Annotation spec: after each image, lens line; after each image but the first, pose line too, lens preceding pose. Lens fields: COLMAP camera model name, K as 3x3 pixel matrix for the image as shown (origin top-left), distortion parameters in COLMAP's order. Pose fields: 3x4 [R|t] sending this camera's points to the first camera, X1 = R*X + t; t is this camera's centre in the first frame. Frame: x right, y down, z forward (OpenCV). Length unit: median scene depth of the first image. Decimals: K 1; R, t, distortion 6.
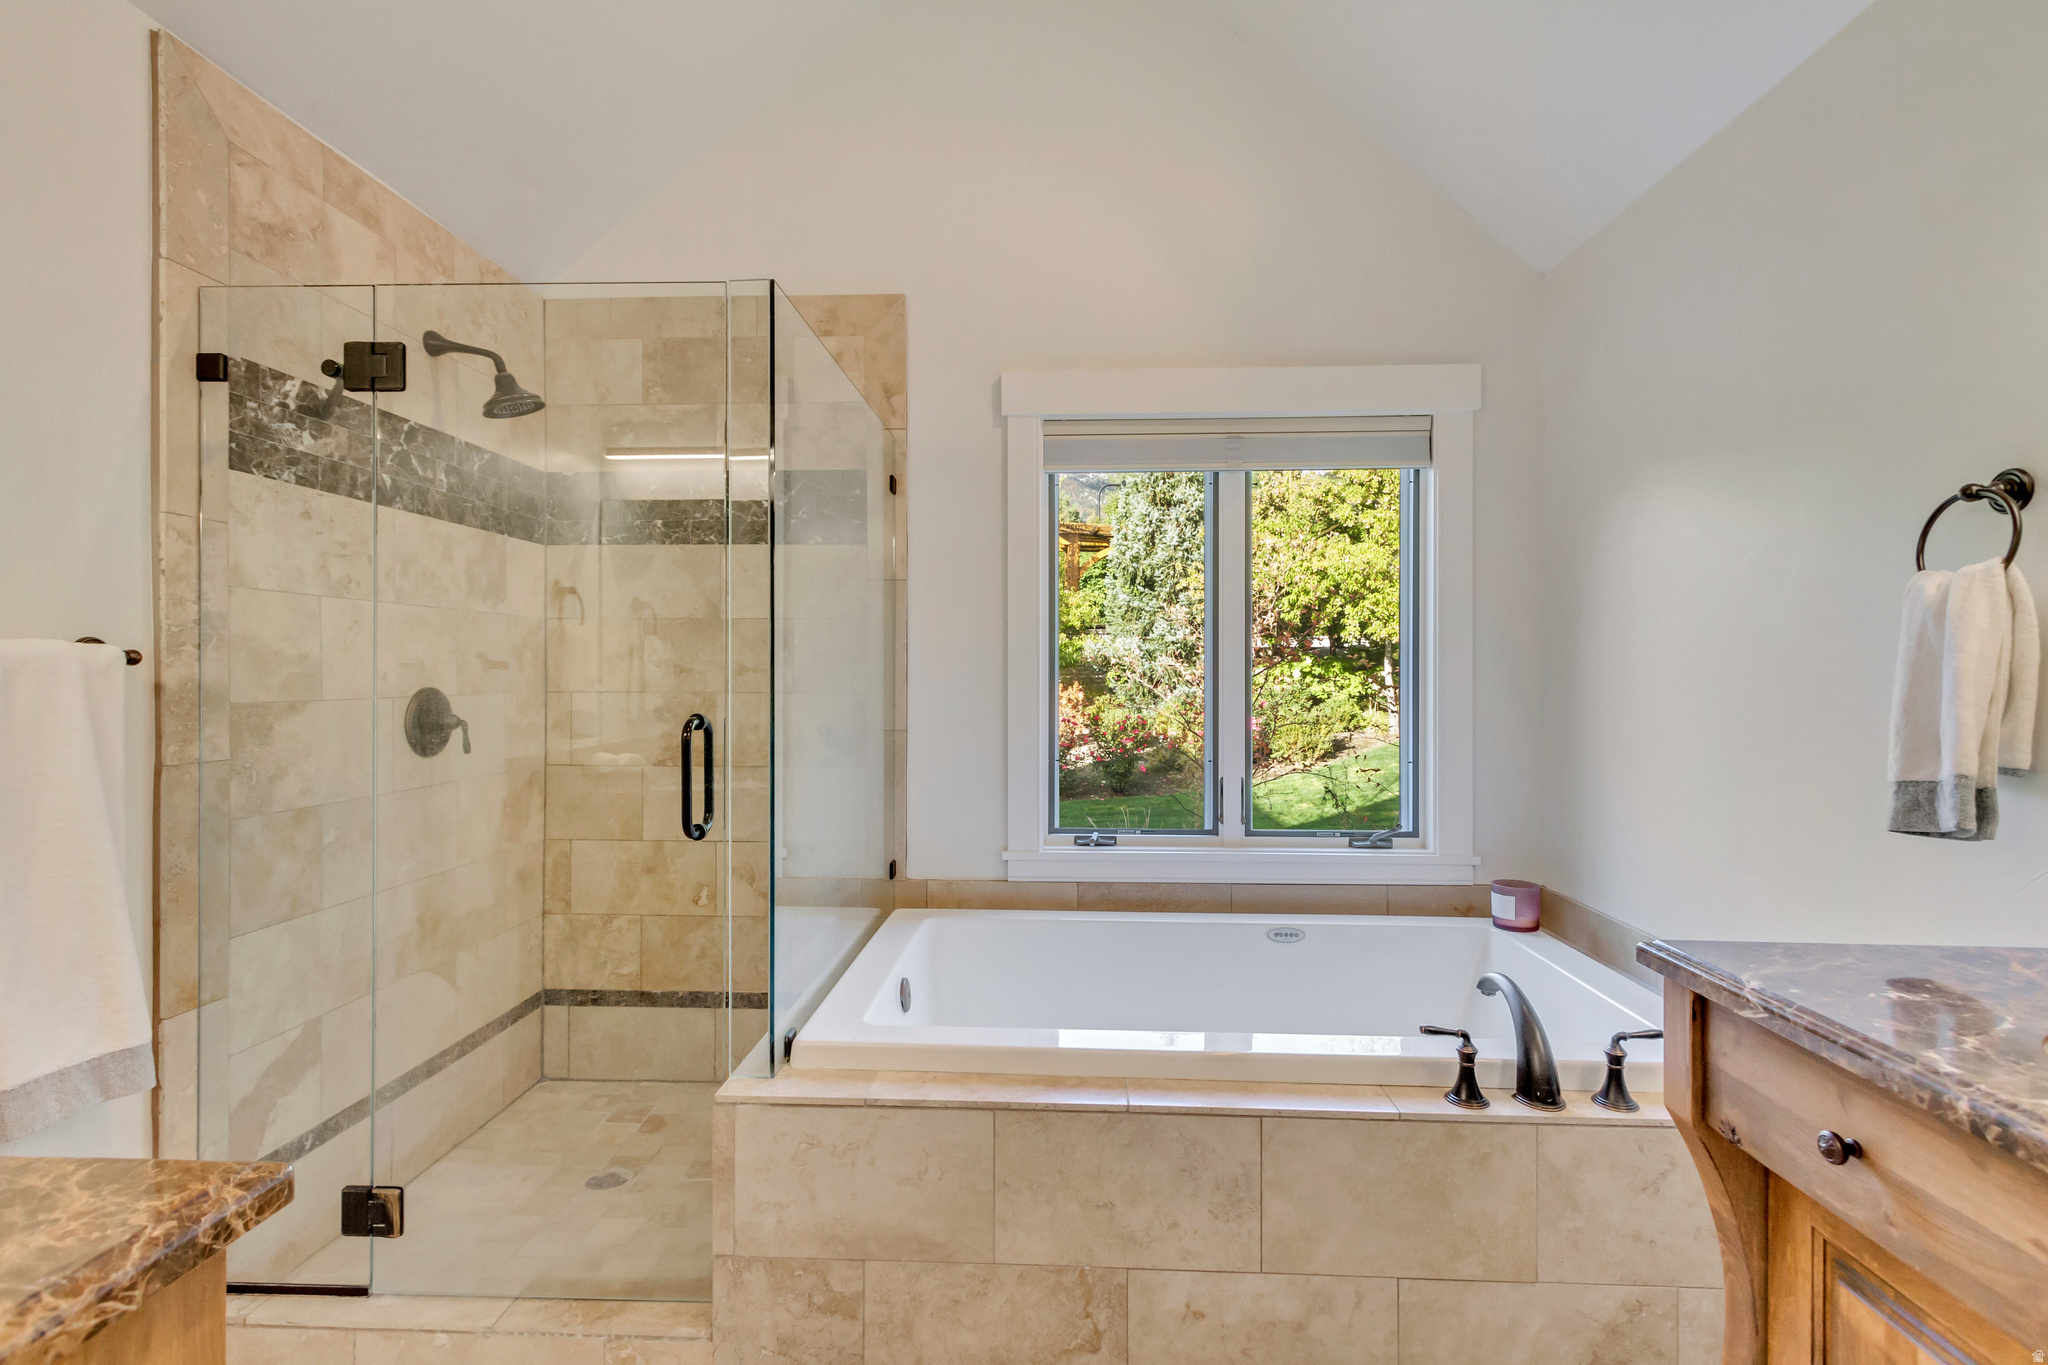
lens RADIAL K [[945.9, 0, 1025.5], [0, 945.9, 675.3], [0, 0, 1]] dist [-0.001101, -0.000131]
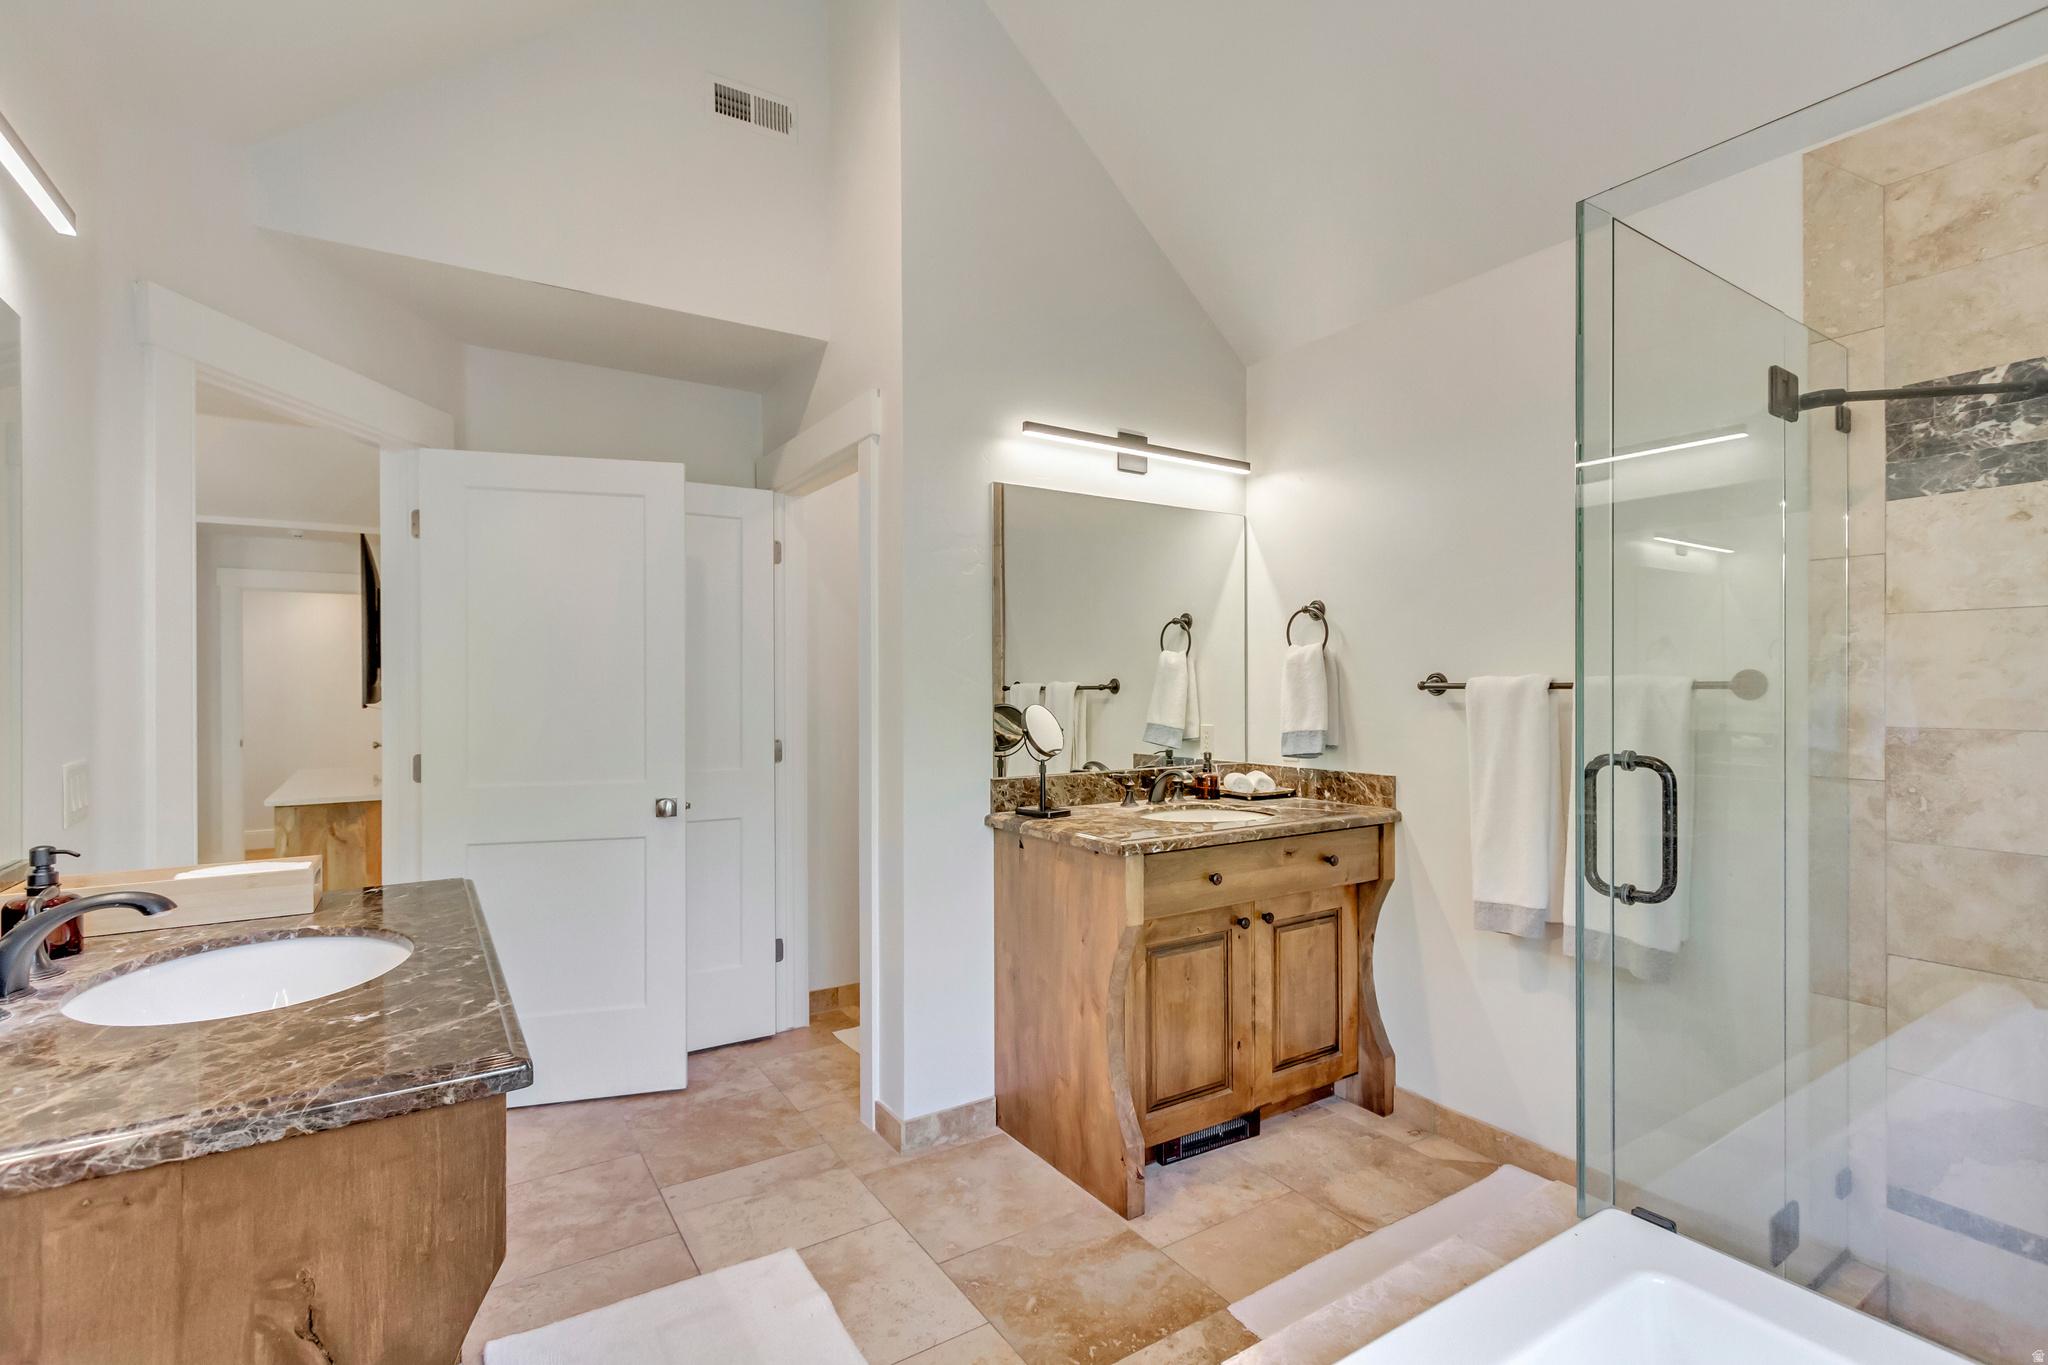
lens RADIAL K [[945.9, 0, 1021.7], [0, 945.9, 688.0], [0, 0, 1]] dist [-0.001101, -0.000131]
pose [[-0.805292, -0.000310, -0.592878, 0.517634], [-0.000601, 1.000000, 0.000293, -0.012393], [0.592878, 0.000593, -0.805292, 1.225729]]
